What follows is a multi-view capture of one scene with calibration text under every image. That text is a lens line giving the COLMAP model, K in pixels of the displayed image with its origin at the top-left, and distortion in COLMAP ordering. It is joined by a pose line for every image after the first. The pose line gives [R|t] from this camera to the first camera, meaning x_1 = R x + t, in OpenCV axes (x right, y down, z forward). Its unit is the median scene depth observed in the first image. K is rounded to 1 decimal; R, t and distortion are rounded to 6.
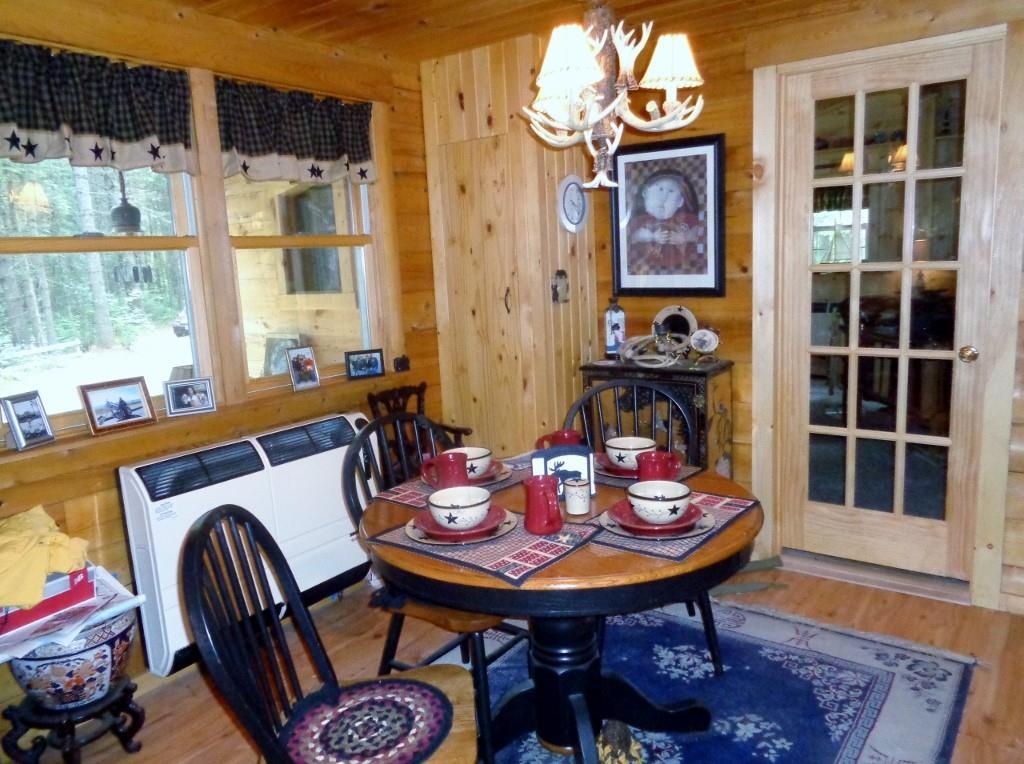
lens RADIAL K [[790.3, 0, 512.0], [0, 790.3, 382.0], [0, 0, 1]] dist [0.022676, 0.004020]
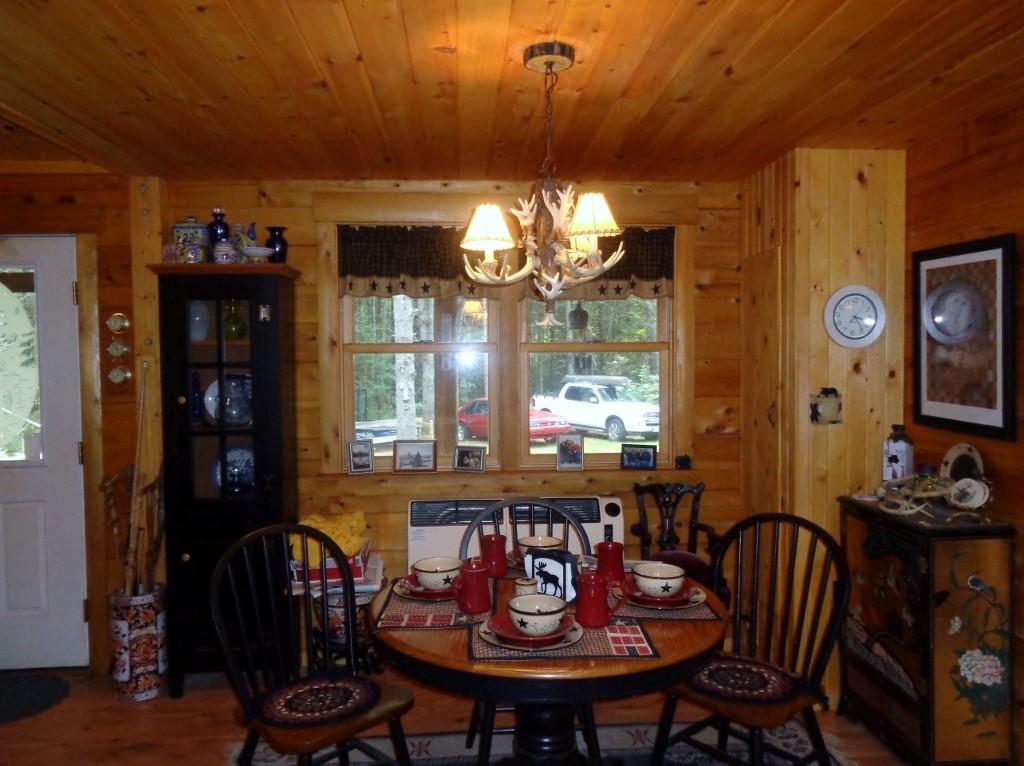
lens RADIAL K [[790.3, 0, 512.0], [0, 790.3, 383.0], [0, 0, 1]] dist [0.022676, 0.004020]
pose [[0.632966, 0.078574, -0.770182, 0.554898], [-0.147559, 0.988843, -0.020389, -0.076929], [0.759987, 0.126553, 0.637498, 0.139964]]
